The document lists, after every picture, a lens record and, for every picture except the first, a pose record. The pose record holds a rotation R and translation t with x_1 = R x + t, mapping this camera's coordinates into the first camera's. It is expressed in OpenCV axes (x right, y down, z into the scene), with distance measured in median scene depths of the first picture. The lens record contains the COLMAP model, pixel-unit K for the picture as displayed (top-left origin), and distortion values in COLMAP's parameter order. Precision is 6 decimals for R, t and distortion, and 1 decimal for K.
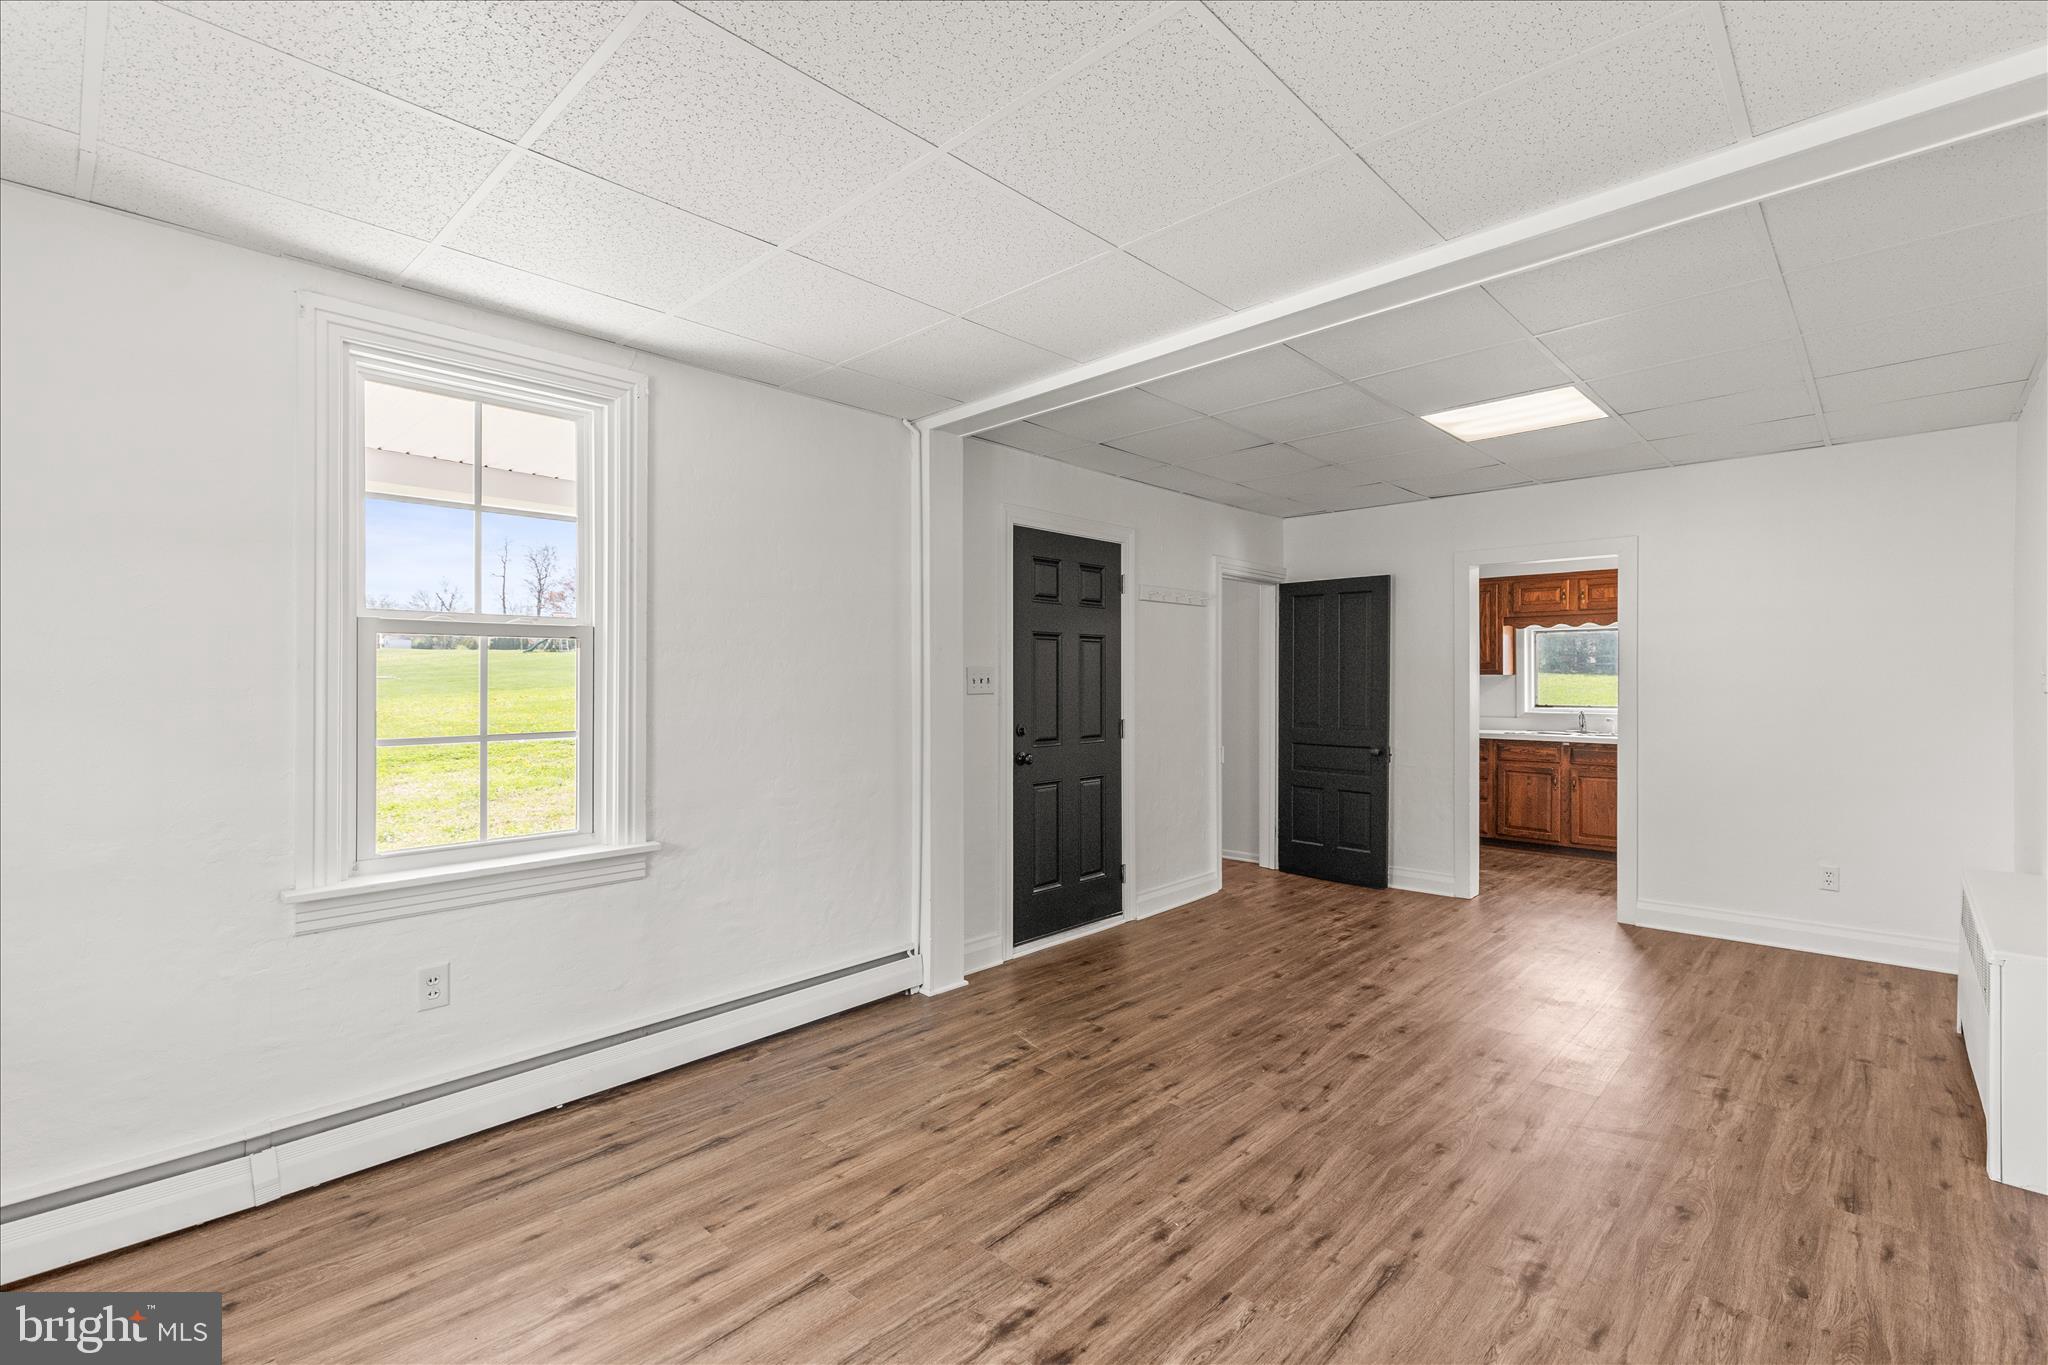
lens RADIAL K [[919.2, 0, 996.6], [0, 919.2, 685.5], [0, 0, 1]] dist [-0.000494, -0.000754]
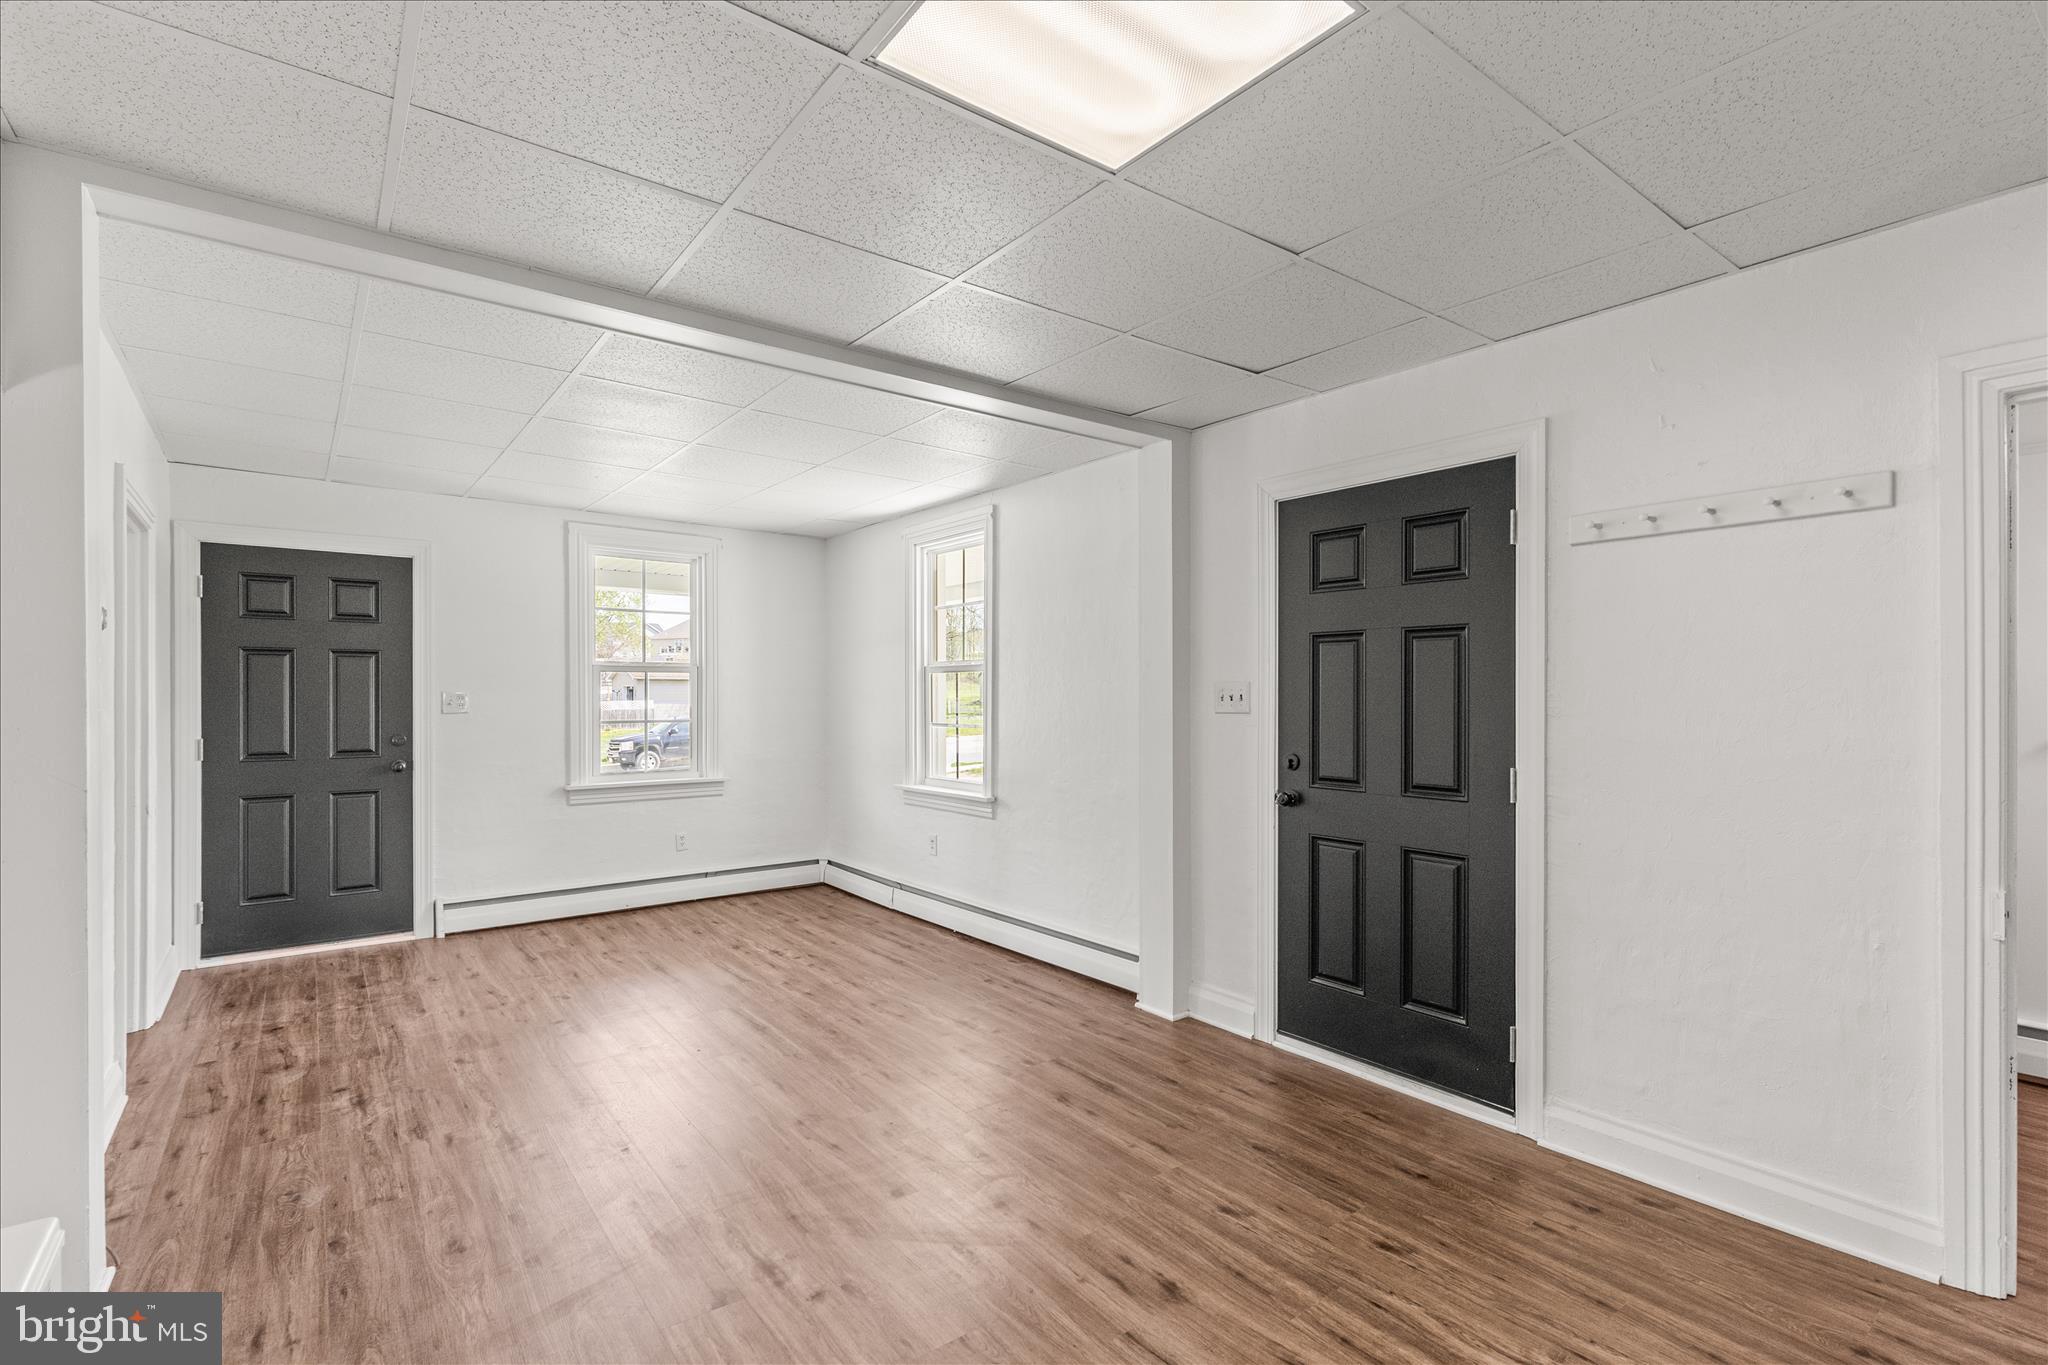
lens RADIAL K [[927.4, 0, 1026.5], [0, 927.4, 691.2], [0, 0, 1]] dist [0.000807, -0.000494]
pose [[-0.134532, -0.000909, -0.990909, 1.272603], [-0.008008, 0.999968, 0.000170, -0.014572], [0.990877, 0.007958, -0.134534, 1.338743]]
